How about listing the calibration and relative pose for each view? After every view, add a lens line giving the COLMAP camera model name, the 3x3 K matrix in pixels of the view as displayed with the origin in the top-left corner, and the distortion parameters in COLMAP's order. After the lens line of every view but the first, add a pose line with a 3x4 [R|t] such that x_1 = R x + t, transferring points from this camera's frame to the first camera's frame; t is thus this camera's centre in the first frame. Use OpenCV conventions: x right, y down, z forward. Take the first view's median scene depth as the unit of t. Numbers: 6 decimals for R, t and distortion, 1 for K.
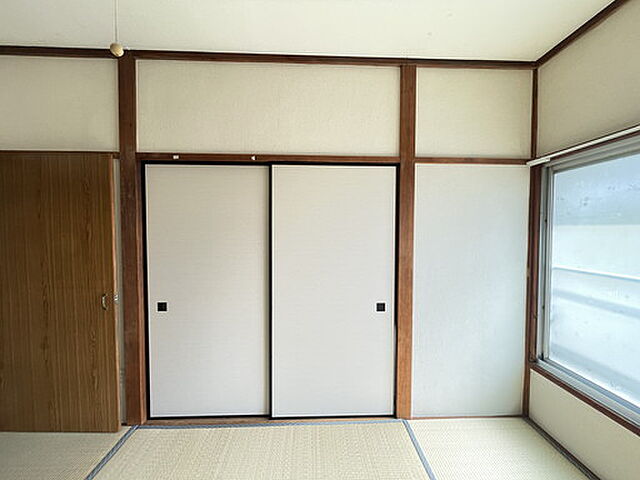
lens RADIAL K [[261.8, 0, 319.9], [0, 261.8, 239.8], [0, 0, 1]] dist [0.002317, 0.000650]
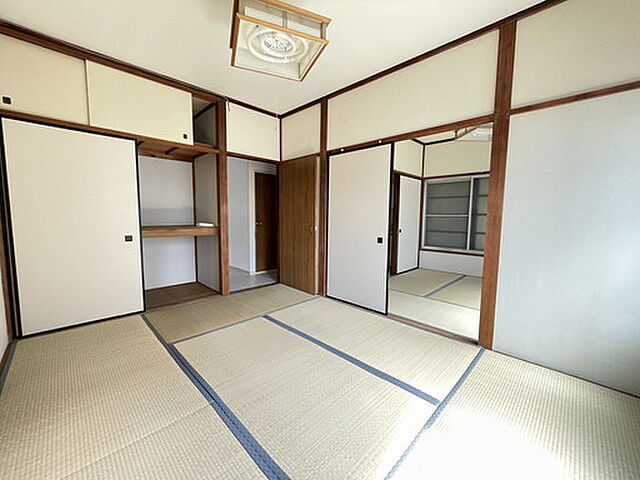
lens RADIAL K [[261.8, 0, 320.7], [0, 261.8, 242.1], [0, 0, 1]] dist [0.002317, 0.000650]
pose [[0.683347, 0.078263, -0.725887, 0.669433], [-0.033982, 0.996570, 0.075456, 0.170704], [0.729302, -0.026896, 0.683663, -0.318752]]
